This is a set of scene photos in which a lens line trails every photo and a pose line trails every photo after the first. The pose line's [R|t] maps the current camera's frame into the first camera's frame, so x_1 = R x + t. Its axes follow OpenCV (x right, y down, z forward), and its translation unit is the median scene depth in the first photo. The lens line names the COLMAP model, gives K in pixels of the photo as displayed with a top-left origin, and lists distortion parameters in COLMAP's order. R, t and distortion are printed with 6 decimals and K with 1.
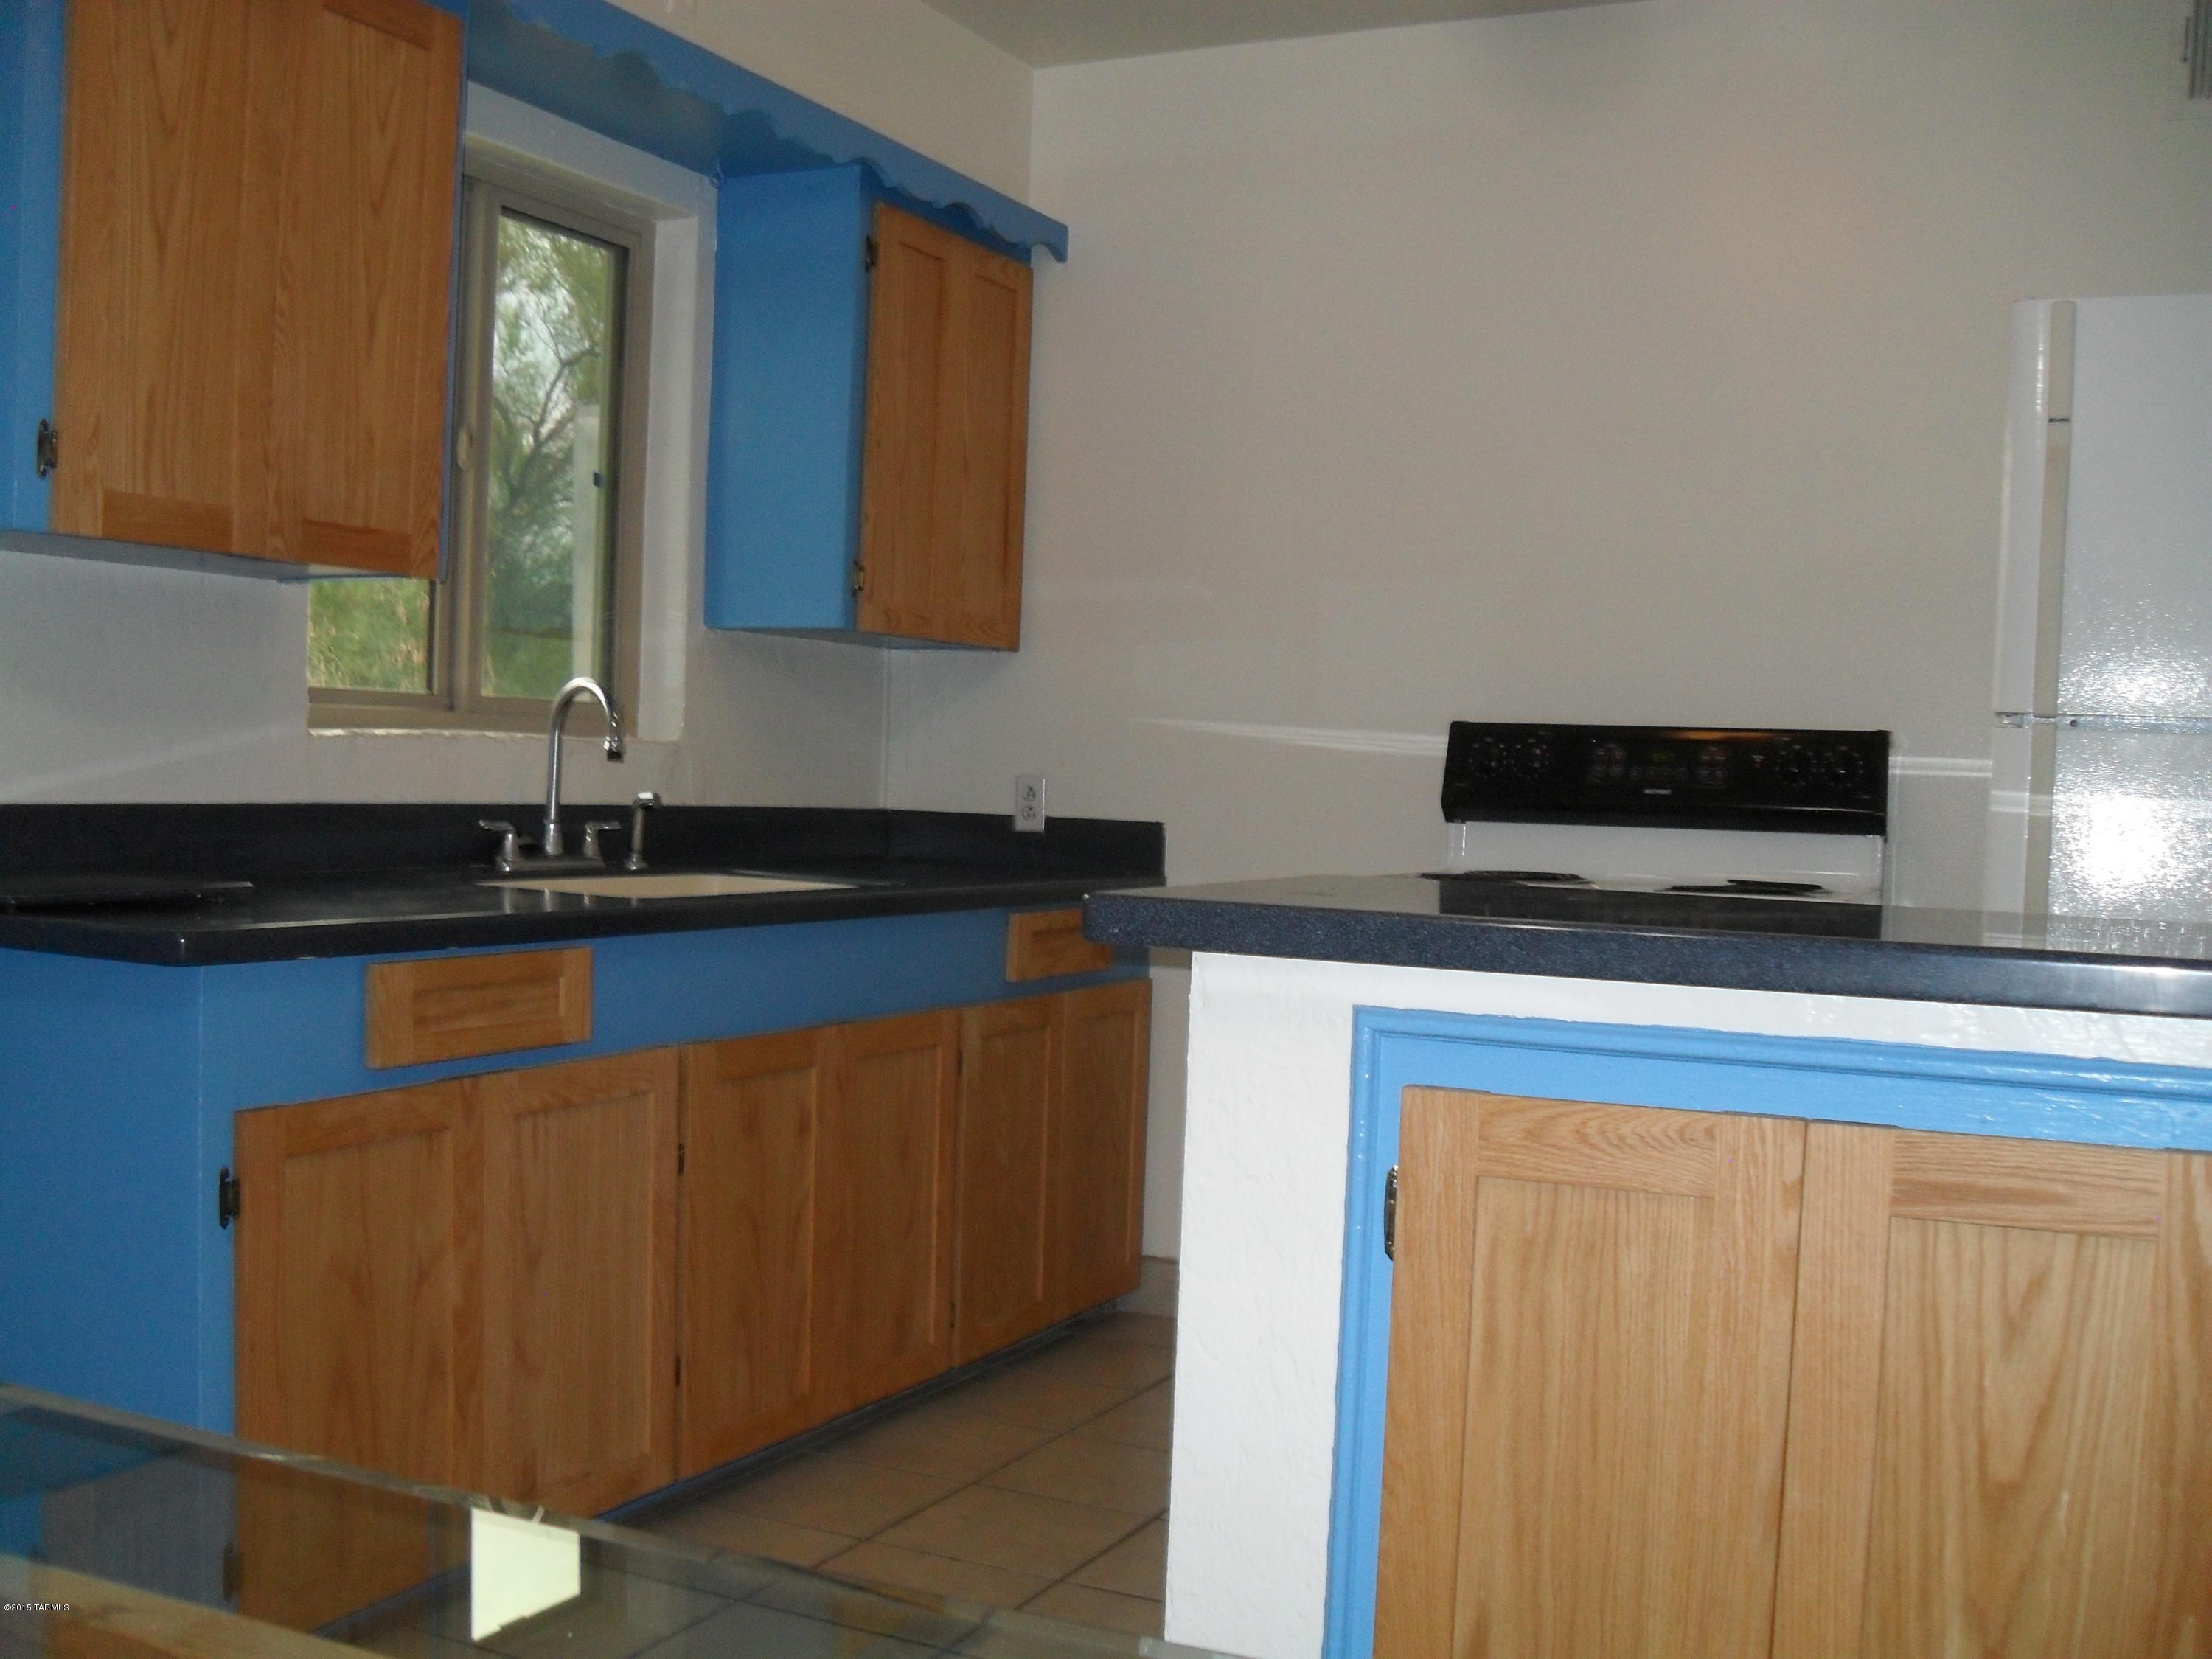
lens RADIAL K [[2295.0, 0, 1123.4], [0, 2295.0, 844.0], [0, 0, 1]] dist [-0.122990, 0.000000]
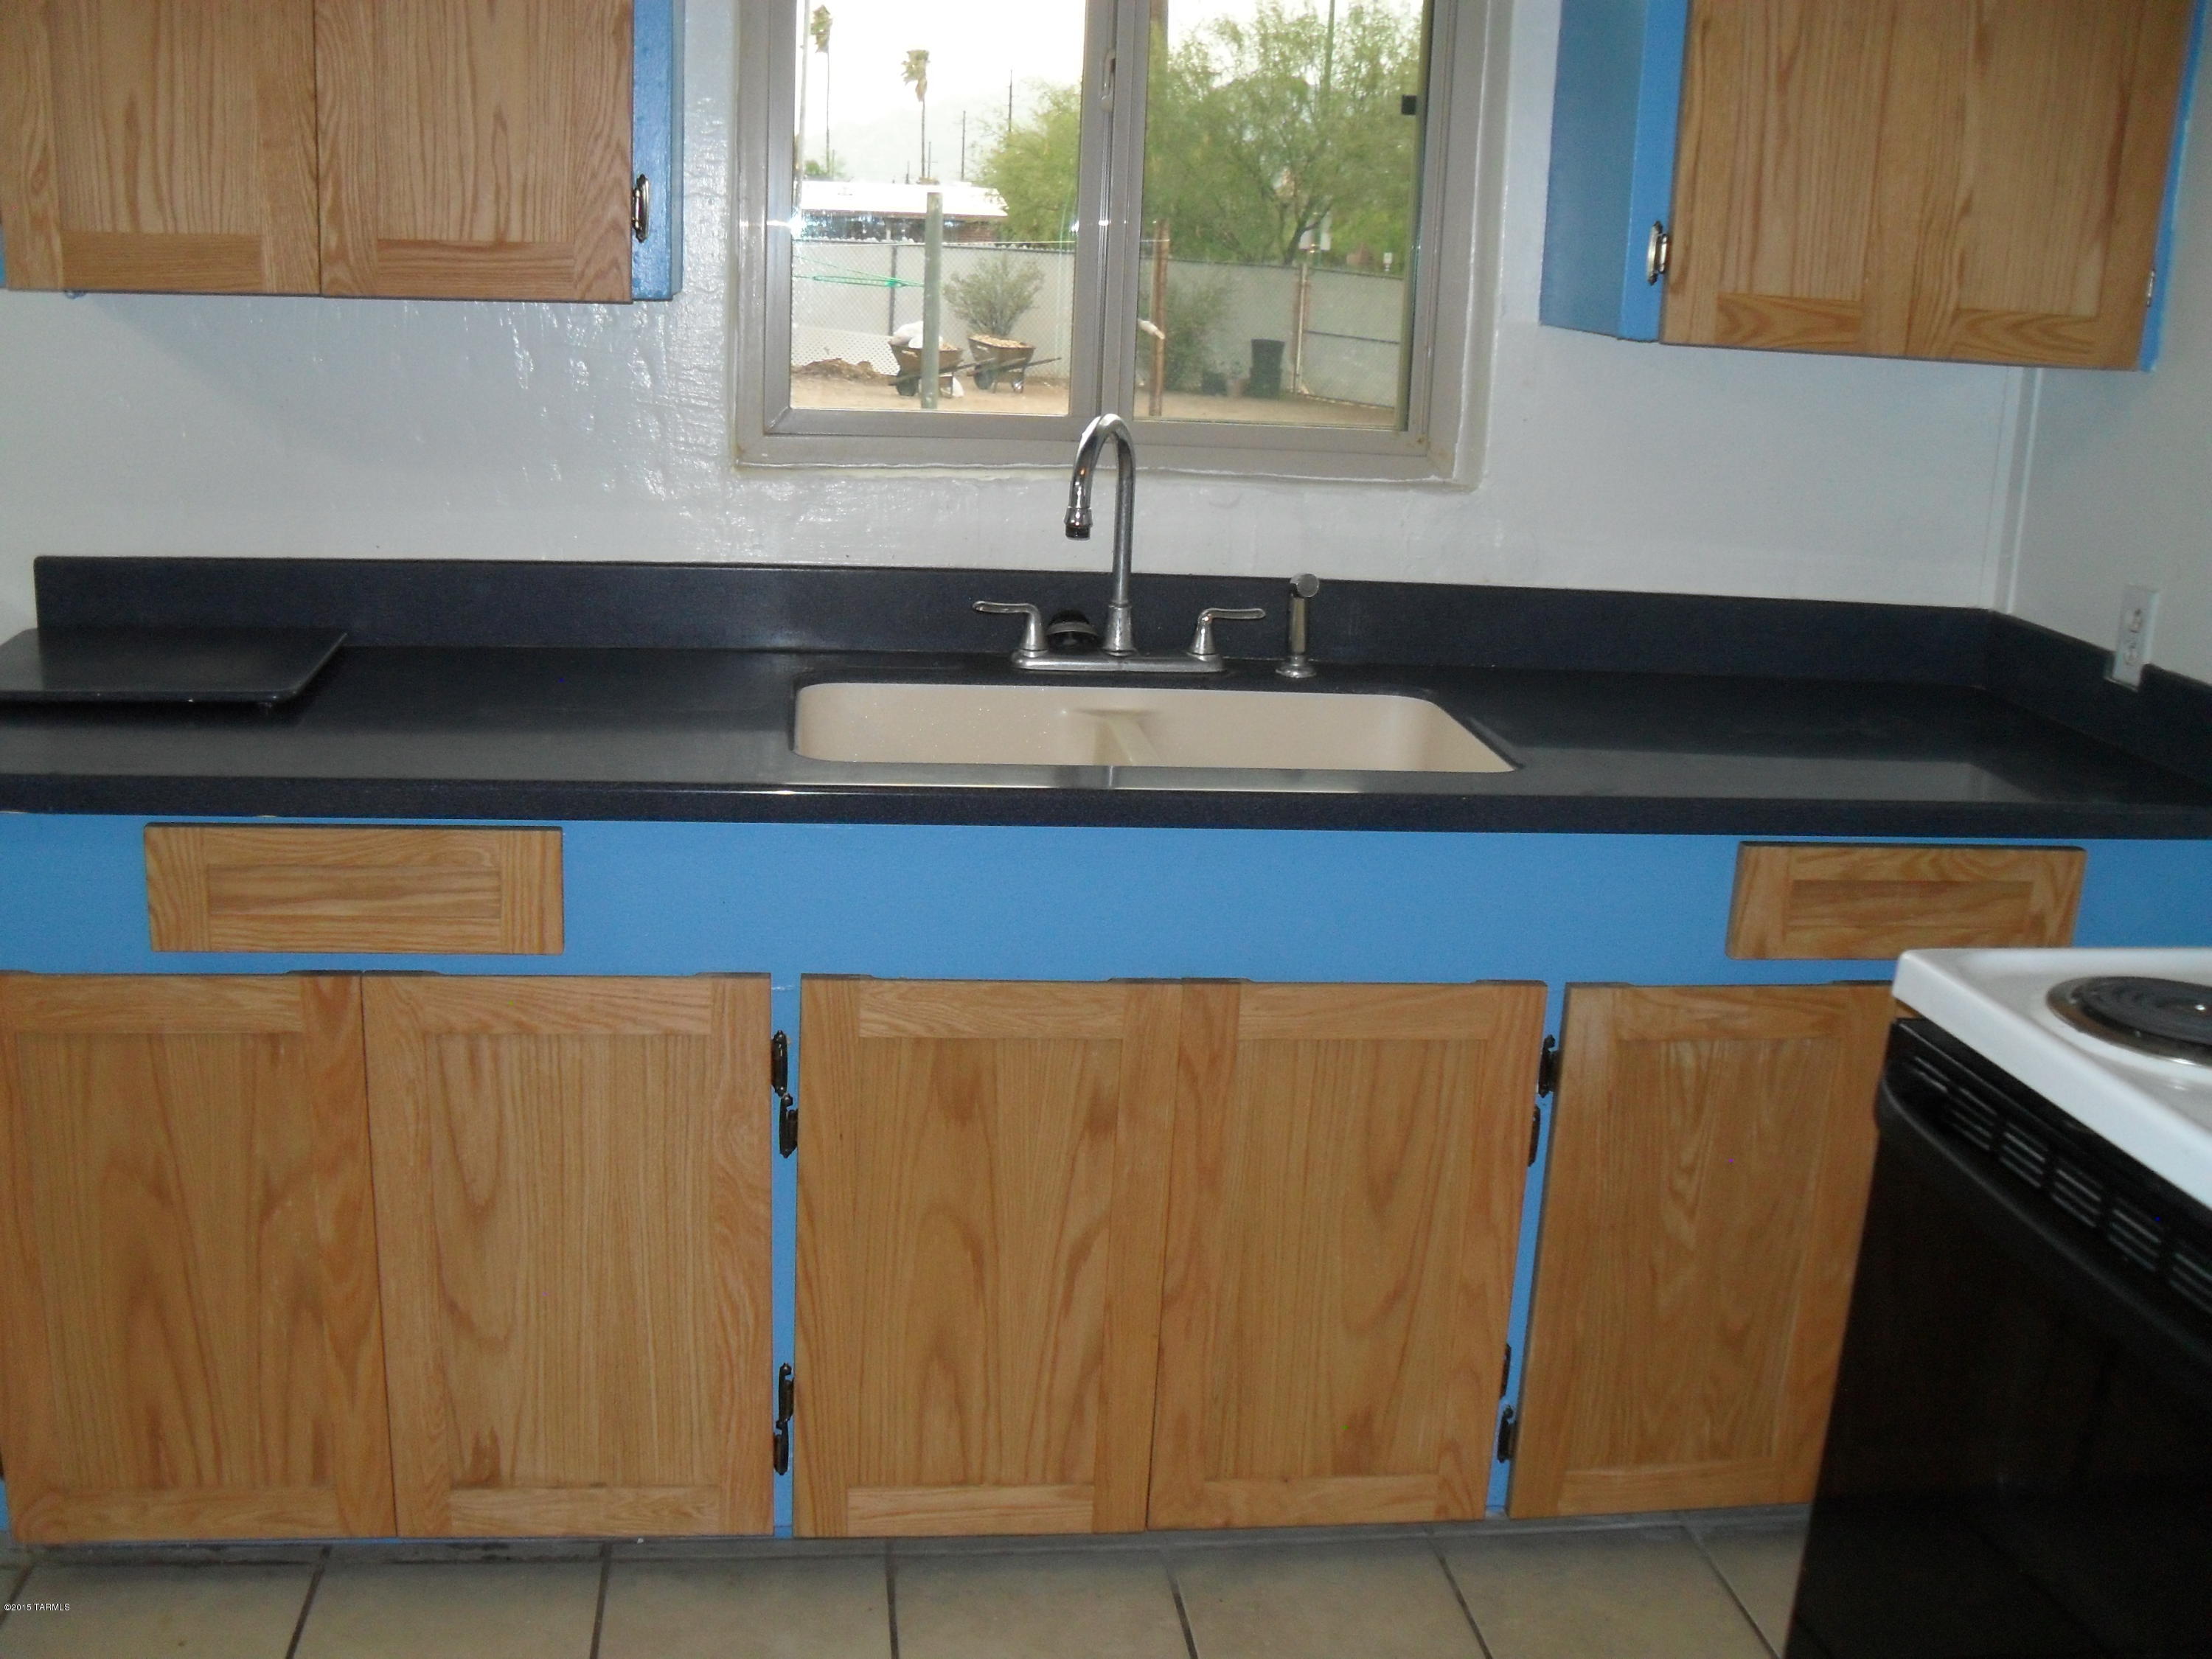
lens RADIAL K [[2295.0, 0, 1121.4], [0, 2295.0, 840.4], [0, 0, 1]] dist [-0.122990, 0.000000]
pose [[0.539865, 0.211277, -0.814805, 0.366786], [-0.052821, 0.974583, 0.217709, -0.096365], [0.840092, -0.074495, 0.537304, 0.603981]]
